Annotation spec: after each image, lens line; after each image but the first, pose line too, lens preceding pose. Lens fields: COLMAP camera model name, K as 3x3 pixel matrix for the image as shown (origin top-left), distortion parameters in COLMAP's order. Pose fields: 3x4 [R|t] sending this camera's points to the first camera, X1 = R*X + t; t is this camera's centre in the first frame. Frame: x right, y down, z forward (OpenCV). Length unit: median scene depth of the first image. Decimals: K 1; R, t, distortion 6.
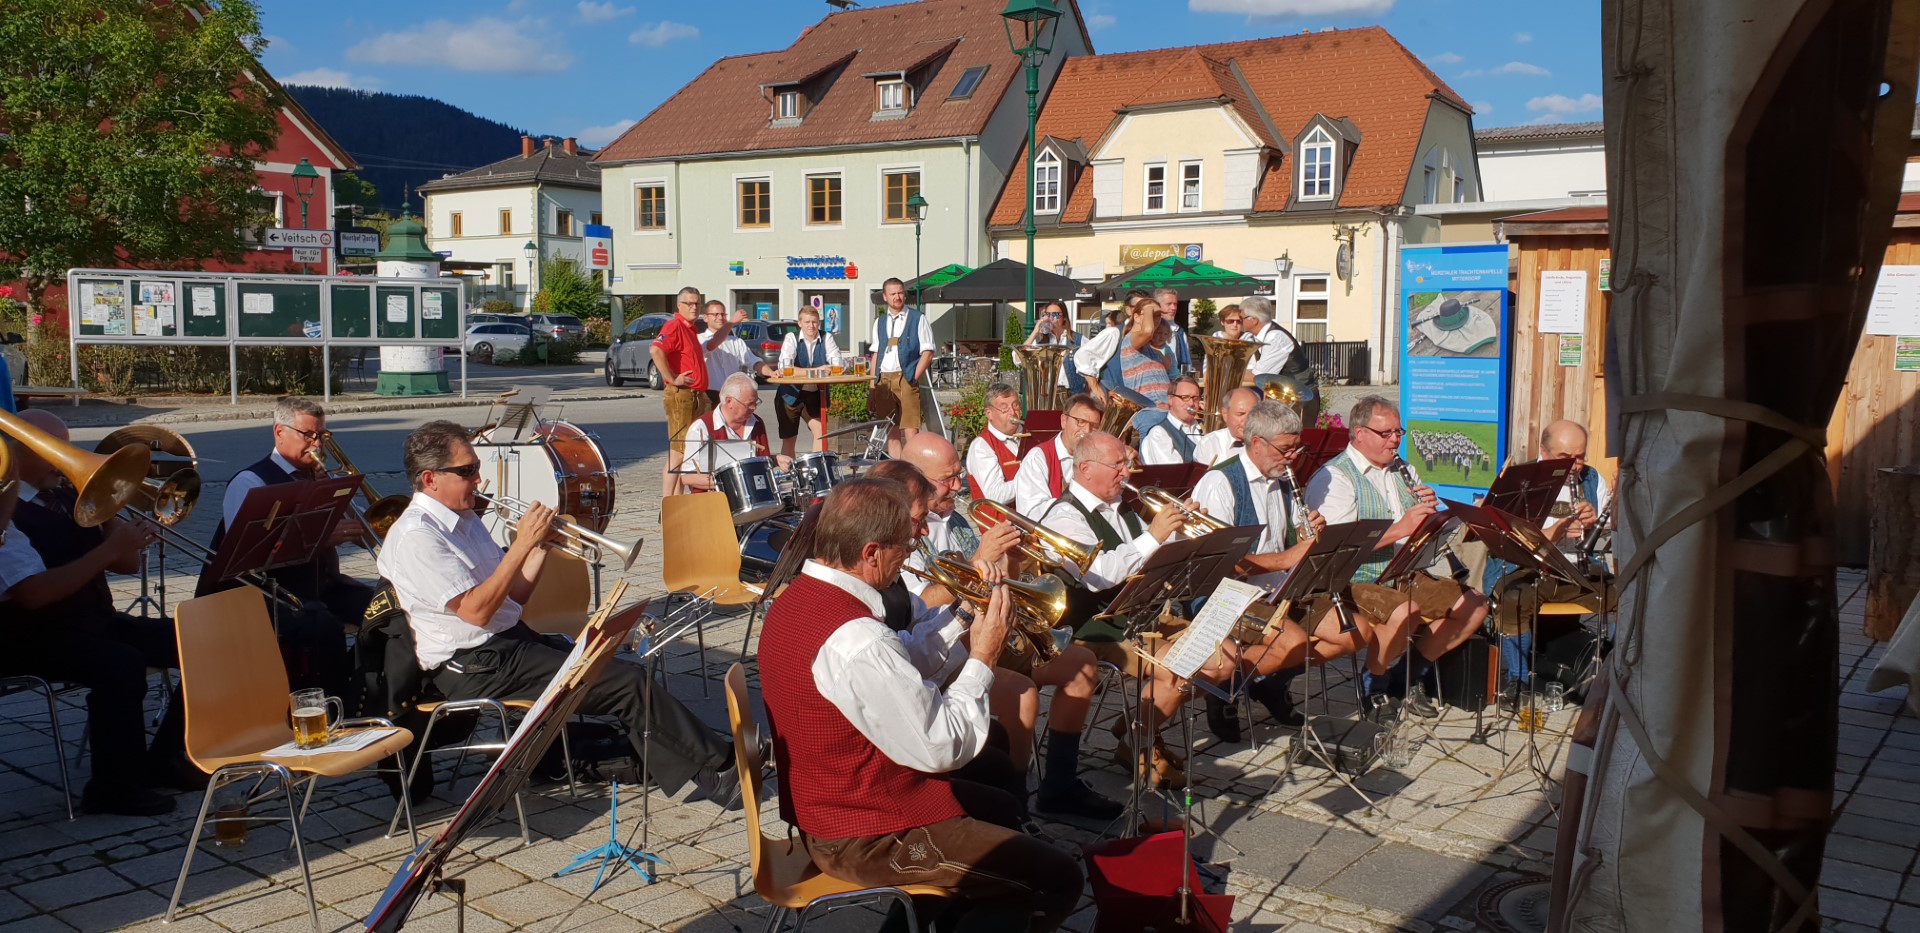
lens RADIAL K [[1500.6, 0, 960.0], [0, 1500.6, 466.5], [0, 0, 1]] dist [0.019686, -0.011888]
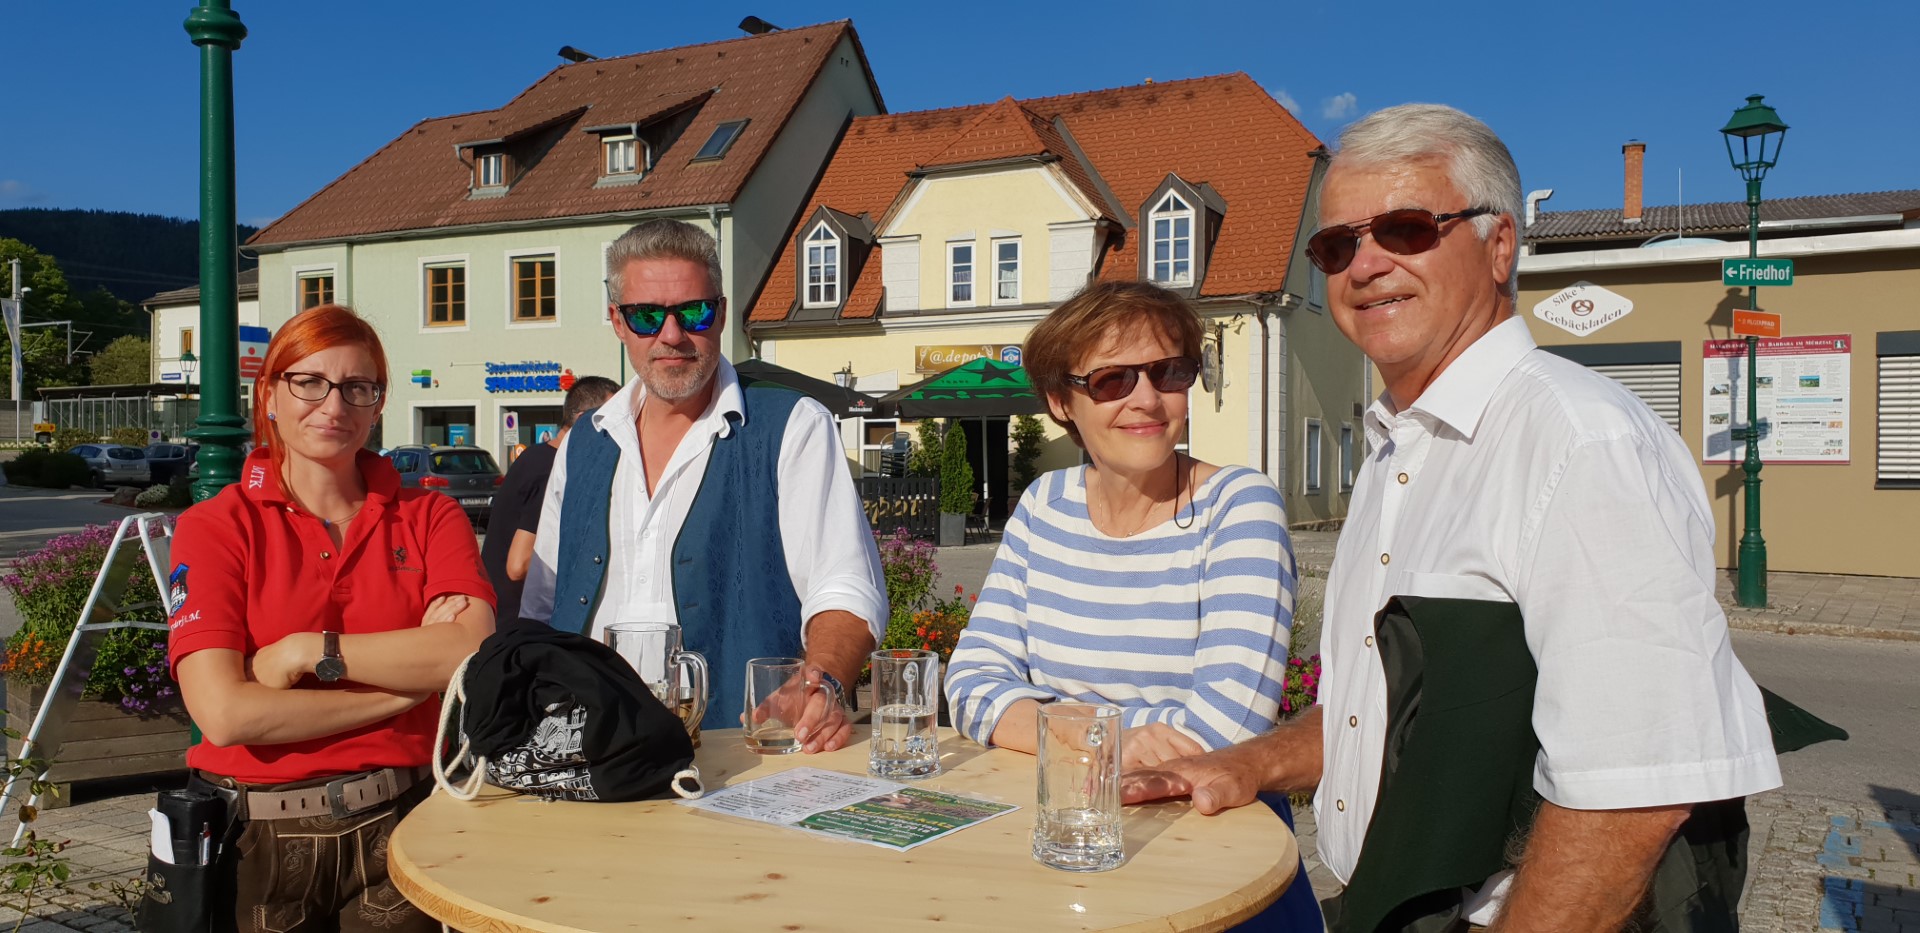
lens RADIAL K [[1493.6, 0, 992.3], [0, 1493.6, 462.1], [0, 0, 1]] dist [0.309043, -0.983308]
pose [[0.991025, -0.003474, 0.133634, 0.052497], [0.015273, 0.996059, -0.087367, -0.028120], [-0.132803, 0.088624, 0.987172, 0.307133]]
